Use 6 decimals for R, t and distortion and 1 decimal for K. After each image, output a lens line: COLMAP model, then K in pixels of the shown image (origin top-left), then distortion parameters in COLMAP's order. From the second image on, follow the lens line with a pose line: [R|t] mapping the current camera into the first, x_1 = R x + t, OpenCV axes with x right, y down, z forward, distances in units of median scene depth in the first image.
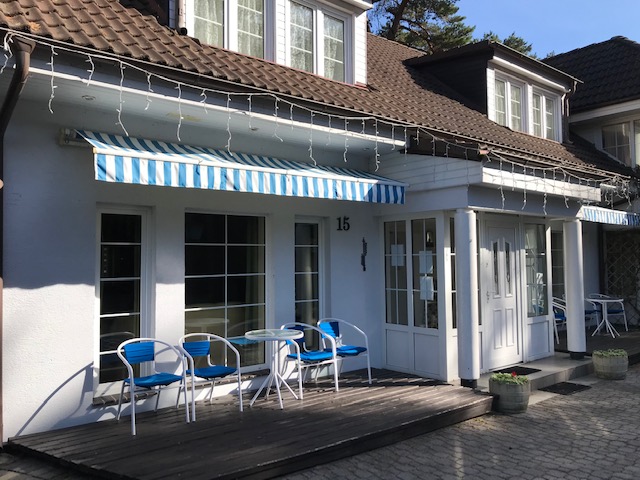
lens RADIAL K [[520.9, 0, 319.6], [0, 520.9, 233.4], [0, 0, 1]] dist [0.045702, -0.058804]
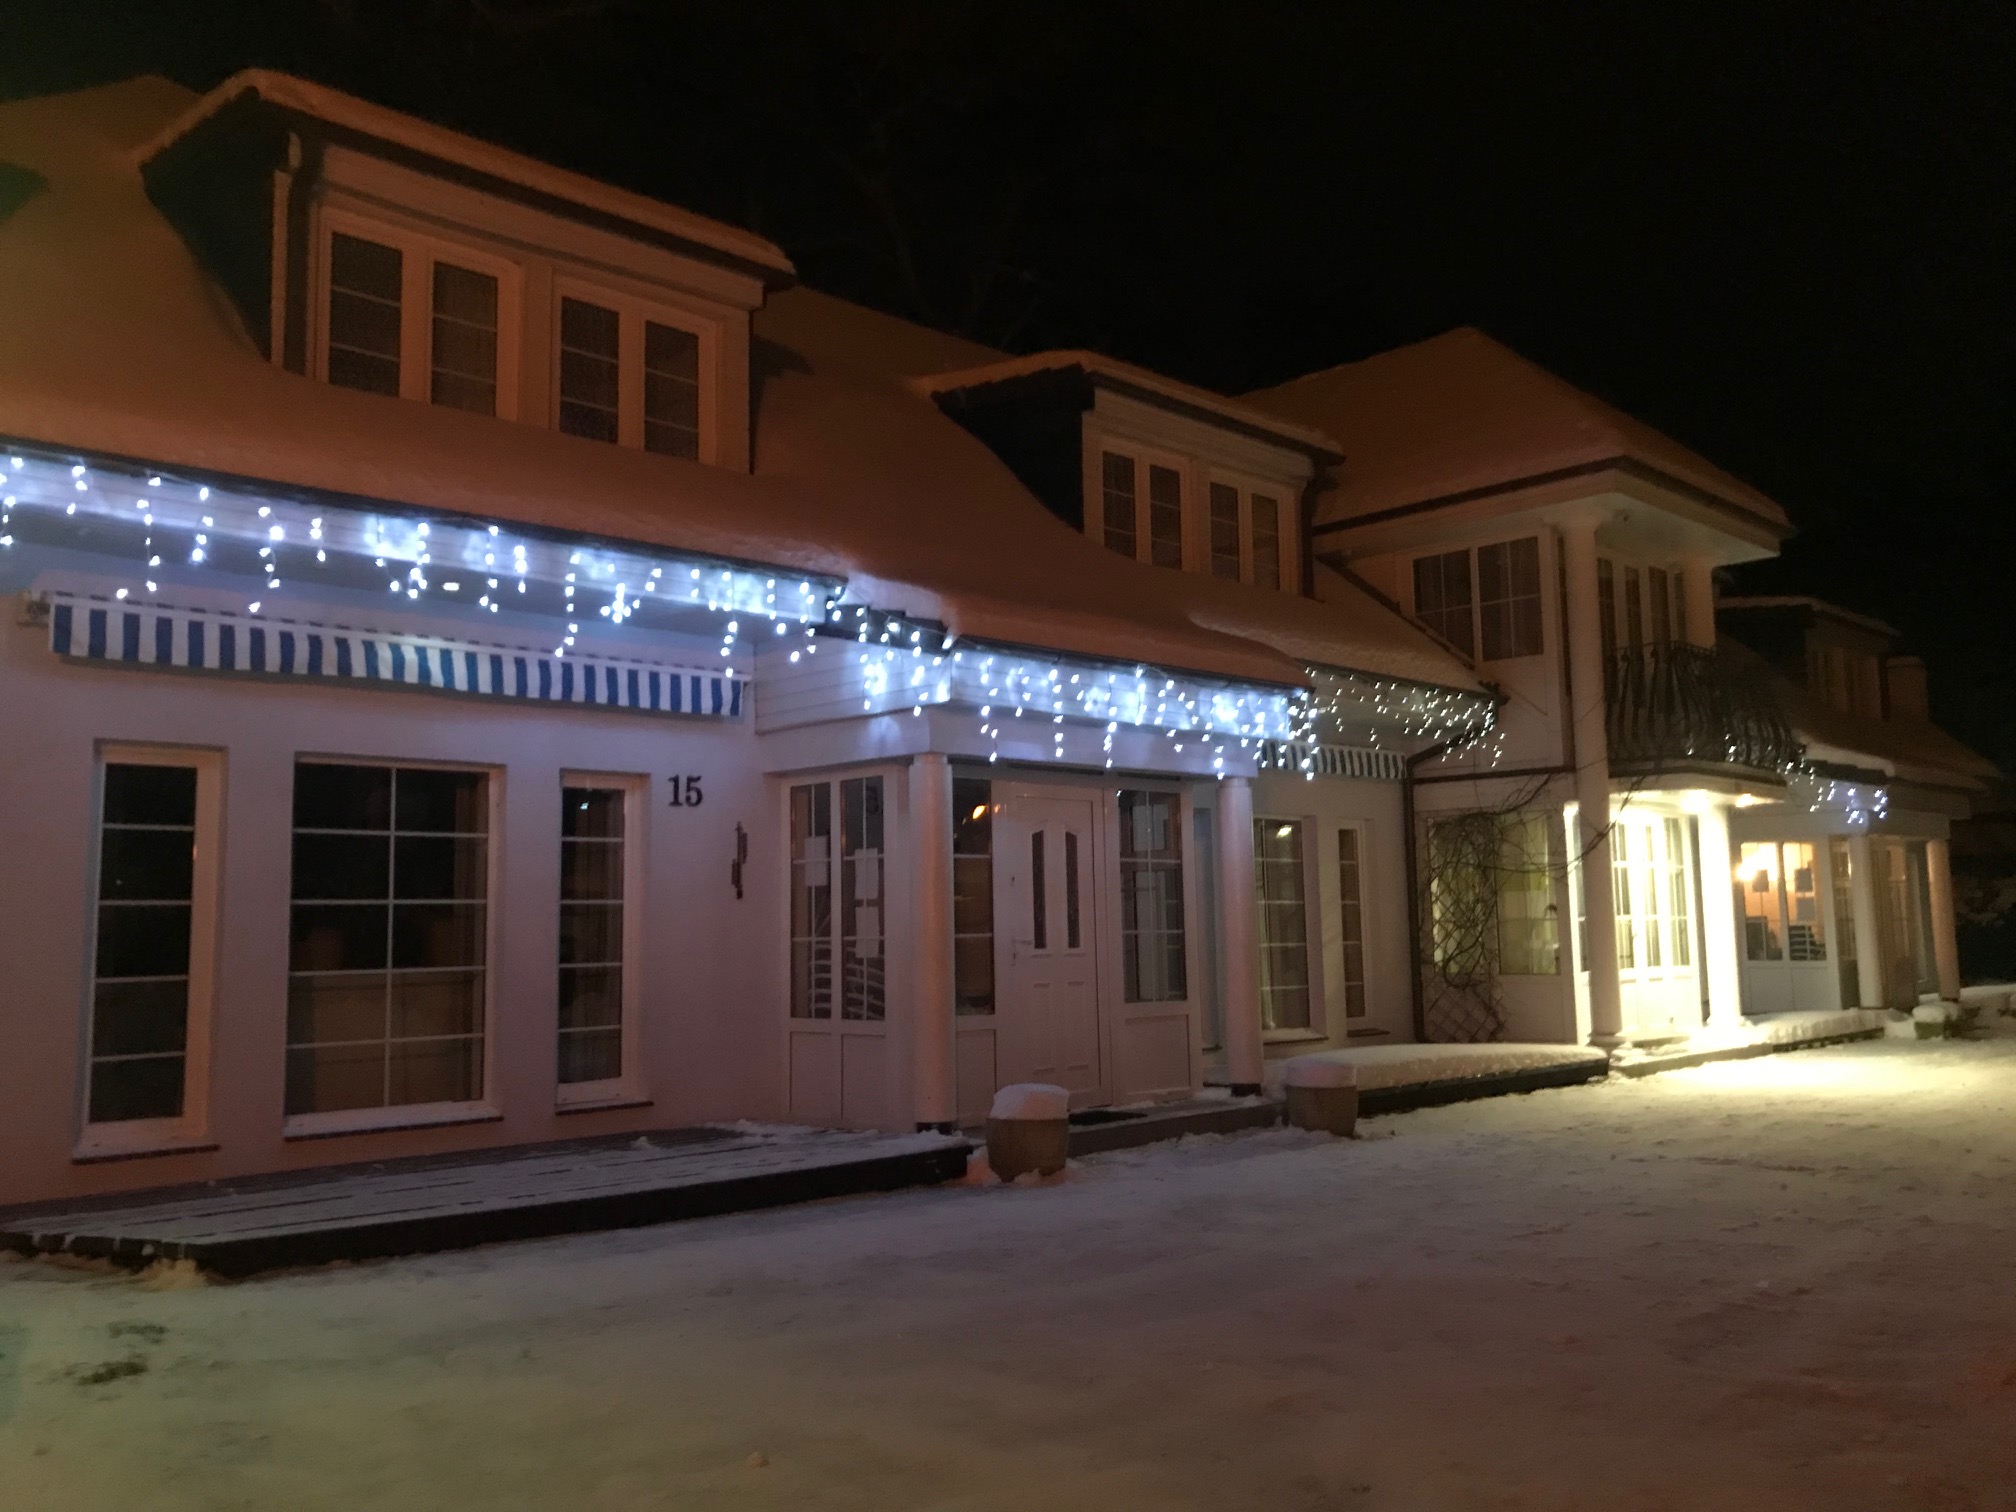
lens RADIAL K [[1641.0, 0, 997.6], [0, 1641.0, 750.6], [0, 0, 1]] dist [0.045702, -0.058804]
pose [[0.997312, -0.002901, 0.073214, 0.209128], [0.007323, 0.998159, -0.060200, 0.033450], [-0.072905, 0.060575, 0.995498, -0.419410]]
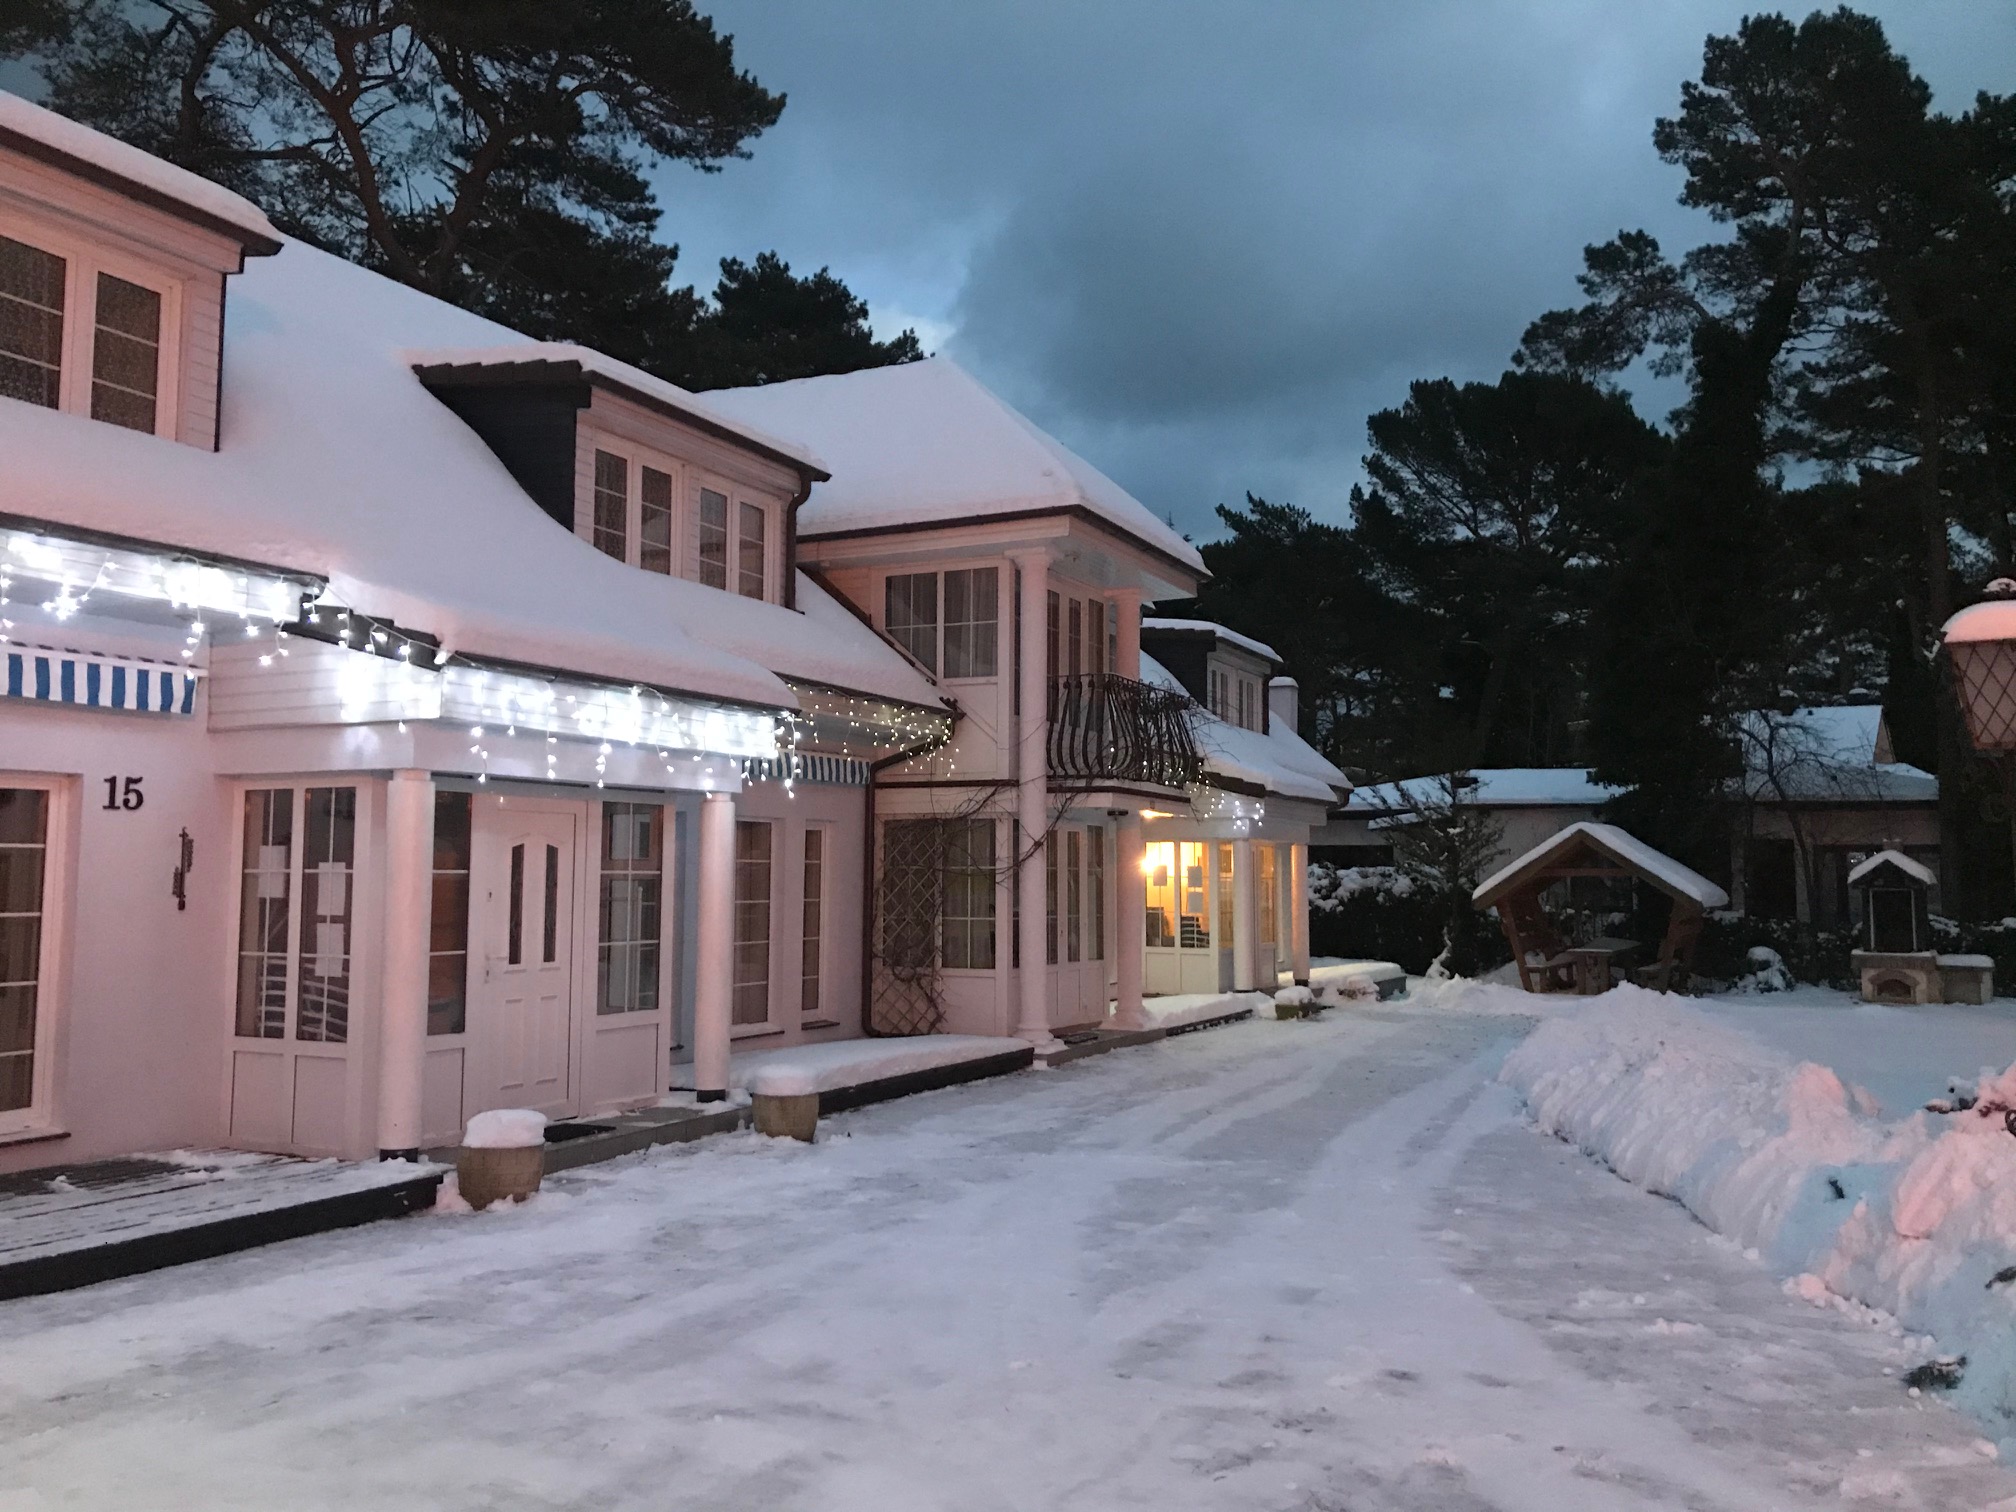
lens RADIAL K [[1641.0, 0, 994.4], [0, 1641.0, 739.7], [0, 0, 1]] dist [0.045702, -0.058804]
pose [[0.916165, 0.045047, 0.398263, 0.152827], [-0.031133, 0.998660, -0.041340, -0.028259], [-0.399591, 0.025475, 0.916339, -0.461700]]
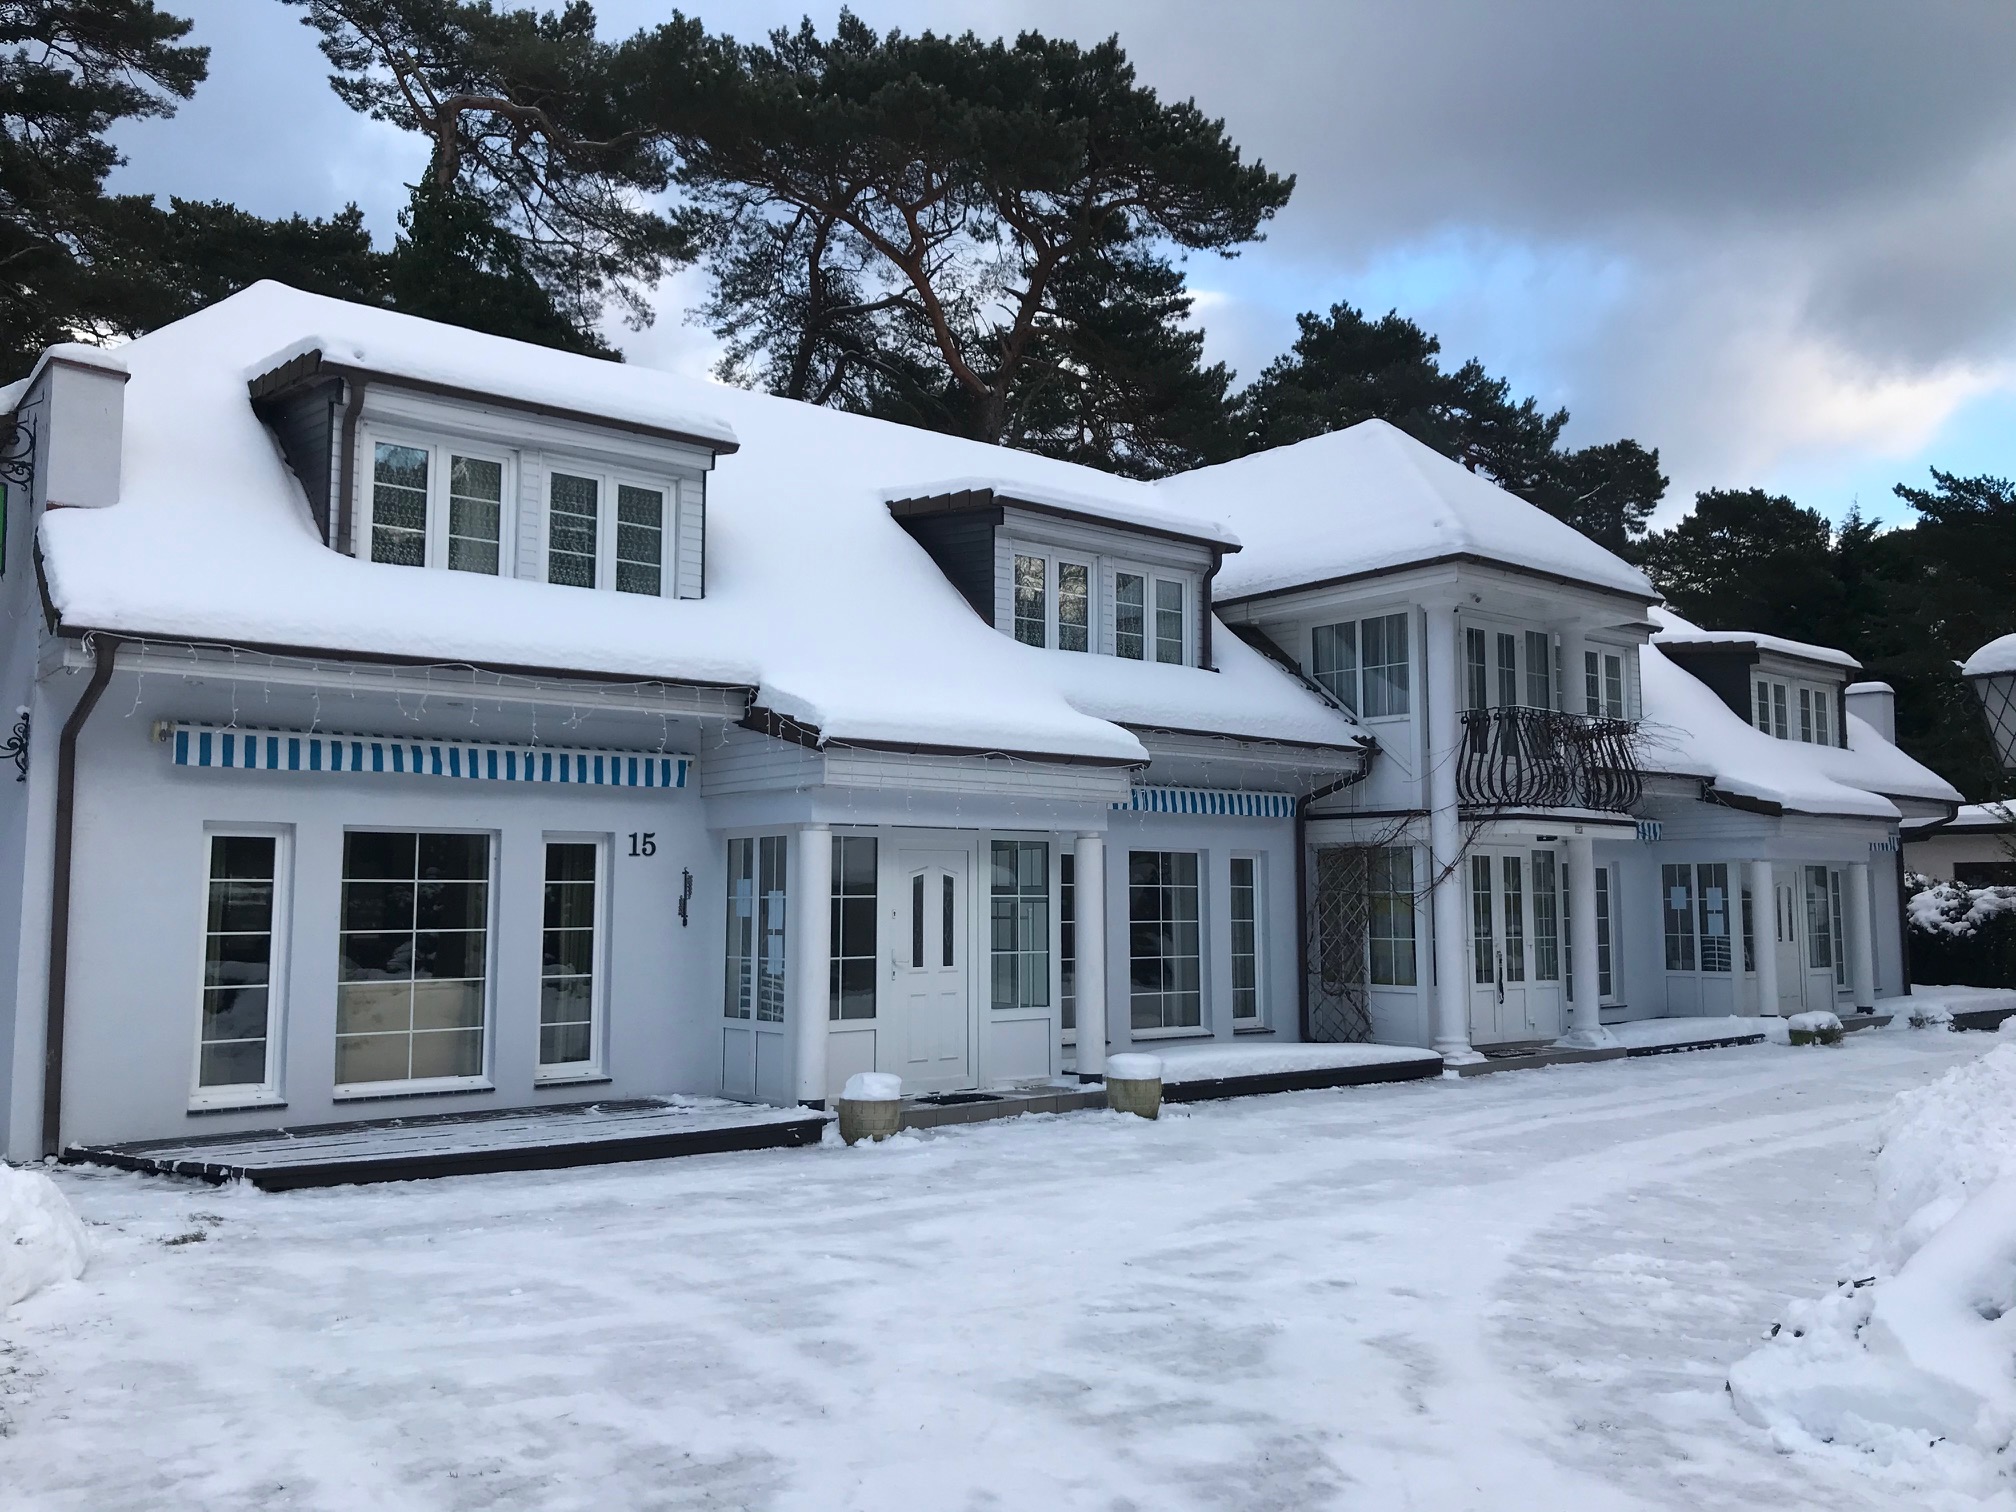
lens RADIAL K [[1641.0, 0, 1001.9], [0, 1641.0, 733.8], [0, 0, 1]] dist [0.045702, -0.058804]
pose [[0.999970, 0.005059, -0.005915, 0.462820], [-0.005359, 0.998643, -0.051800, -0.049566], [0.005645, 0.051830, 0.998640, -0.860310]]
